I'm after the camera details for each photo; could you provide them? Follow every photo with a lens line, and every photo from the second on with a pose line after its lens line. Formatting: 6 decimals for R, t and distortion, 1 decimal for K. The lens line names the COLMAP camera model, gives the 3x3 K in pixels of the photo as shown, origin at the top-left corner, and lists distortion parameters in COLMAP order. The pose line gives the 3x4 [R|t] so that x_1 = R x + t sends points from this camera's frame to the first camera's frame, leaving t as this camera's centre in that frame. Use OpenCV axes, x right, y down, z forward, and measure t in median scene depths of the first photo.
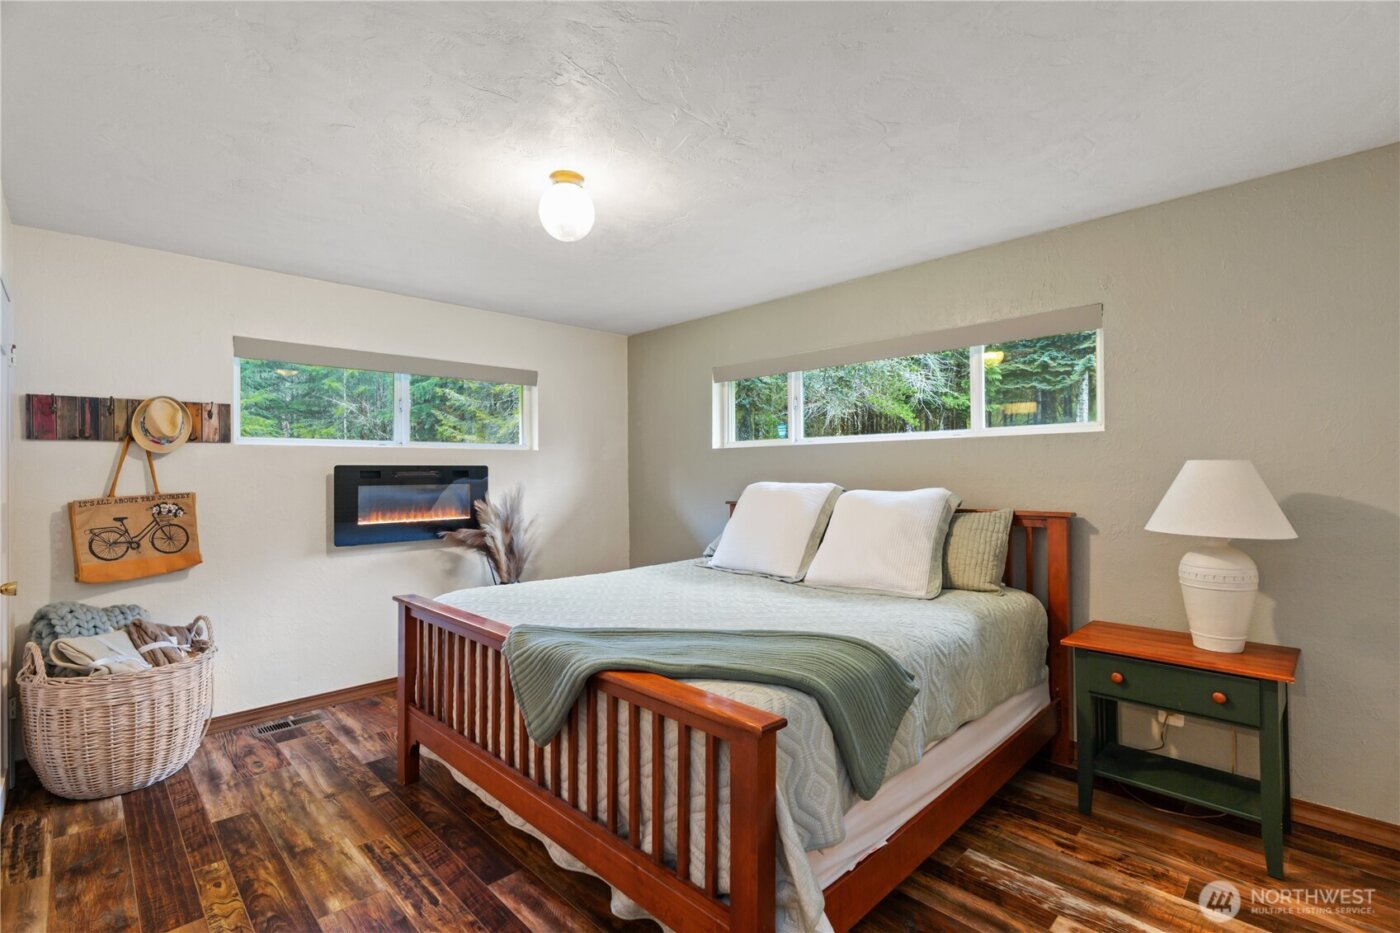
lens RADIAL K [[636.7, 0, 696.5], [0, 636.7, 466.6], [0, 0, 1]] dist [-0.000253, 0.000006]
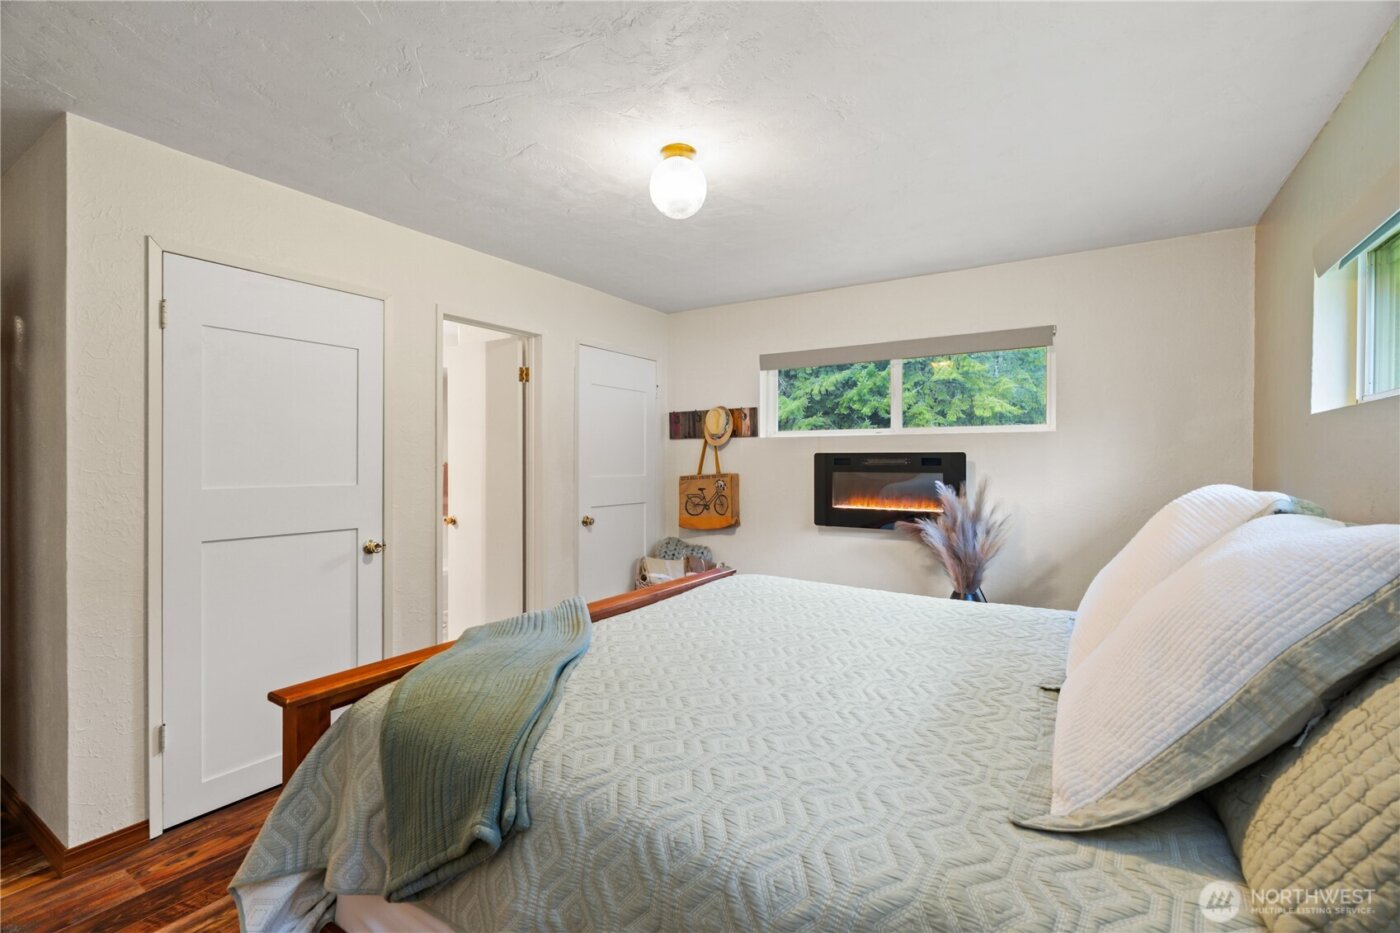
lens RADIAL K [[636.7, 0, 695.8], [0, 636.7, 465.0], [0, 0, 1]] dist [-0.000253, 0.000006]
pose [[0.221824, 0.012339, -0.975009, 0.559245], [0.005755, 0.999886, 0.013963, 0.002258], [0.975070, -0.008709, 0.221728, 0.619798]]
